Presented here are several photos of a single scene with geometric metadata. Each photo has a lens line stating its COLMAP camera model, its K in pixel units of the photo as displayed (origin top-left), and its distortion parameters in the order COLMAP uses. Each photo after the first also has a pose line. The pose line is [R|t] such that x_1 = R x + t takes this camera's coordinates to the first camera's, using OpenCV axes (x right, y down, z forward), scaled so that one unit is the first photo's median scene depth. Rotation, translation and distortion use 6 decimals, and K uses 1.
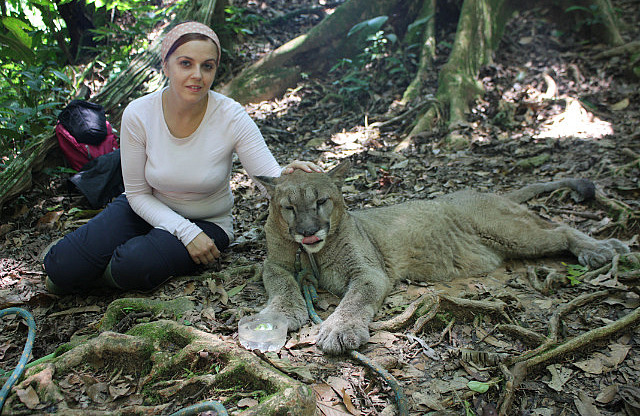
lens RADIAL K [[685.2, 0, 320.2], [0, 685.2, 204.1], [0, 0, 1]] dist [-0.045988, 0.000000]
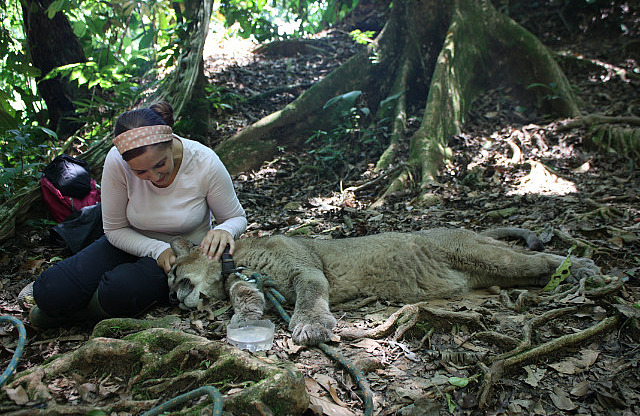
lens RADIAL K [[685.2, 0, 321.1], [0, 685.2, 208.3], [0, 0, 1]] dist [-0.045988, 0.000000]
pose [[0.998945, 0.008805, 0.045075, -0.015126], [-0.002568, 0.990623, -0.136597, 0.081437], [-0.045855, 0.136337, 0.989601, -0.033304]]
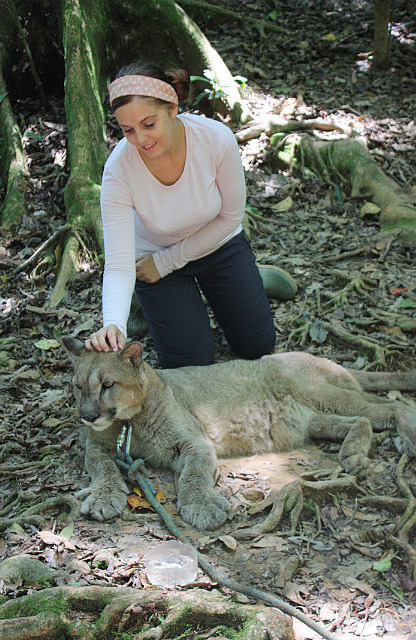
lens RADIAL K [[1086.8, 0, 207.2], [0, 1086.8, 320.3], [0, 0, 1]] dist [0.057875, 0.000000]
pose [[0.867614, -0.169867, 0.467323, -0.401312], [0.158989, 0.985271, 0.062962, -0.138693], [-0.471135, 0.019672, 0.881842, -0.205094]]
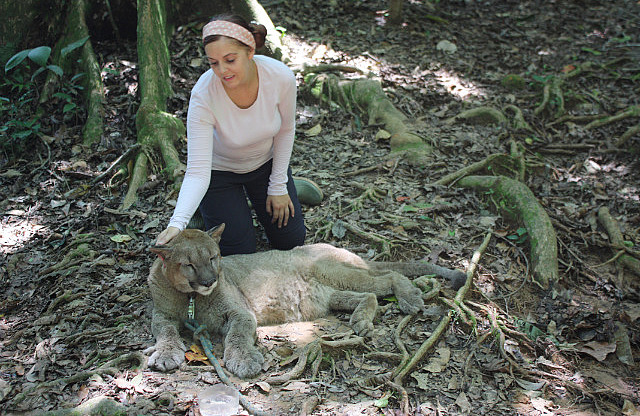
lens RADIAL K [[928.8, 0, 320.3], [0, 928.8, 208.2], [0, 0, 1]] dist [0.036985, 0.000000]
pose [[0.834180, -0.148592, 0.531097, -0.446490], [0.146423, 0.988130, 0.046478, -0.122443], [-0.531699, 0.038994, 0.846035, -0.298574]]
